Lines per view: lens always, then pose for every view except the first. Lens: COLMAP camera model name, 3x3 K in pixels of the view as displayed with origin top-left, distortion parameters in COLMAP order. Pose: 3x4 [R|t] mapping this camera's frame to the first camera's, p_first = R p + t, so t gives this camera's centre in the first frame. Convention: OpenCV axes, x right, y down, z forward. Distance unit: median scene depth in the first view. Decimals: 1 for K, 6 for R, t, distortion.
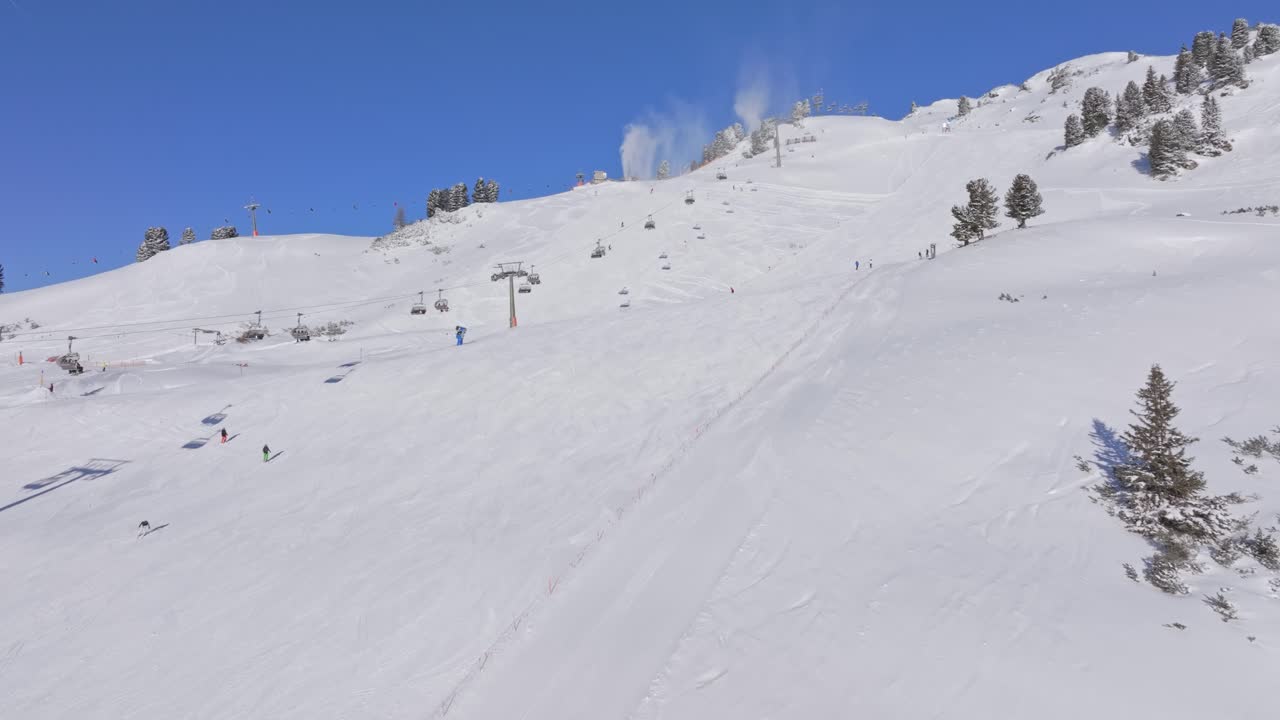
lens RADIAL K [[1010.3, 0, 639.6], [0, 1010.3, 359.6], [0, 0, 1]] dist [-0.002111, 0.000575]
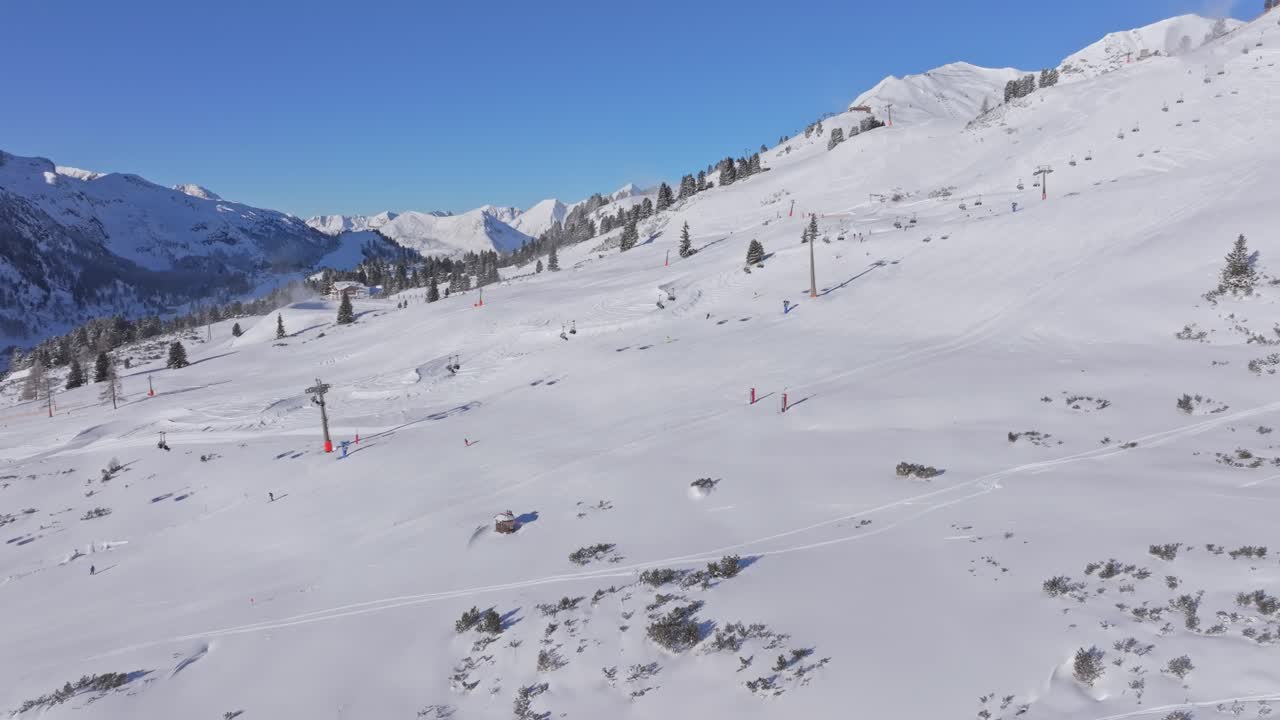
lens RADIAL K [[1010.3, 0, 639.6], [0, 1010.3, 357.4], [0, 0, 1]] dist [-0.002111, 0.000575]
pose [[0.852287, 0.065207, -0.518994, 0.172898], [0.028700, 0.984875, 0.170871, -0.061167], [0.522286, -0.160526, 0.837525, -0.784995]]
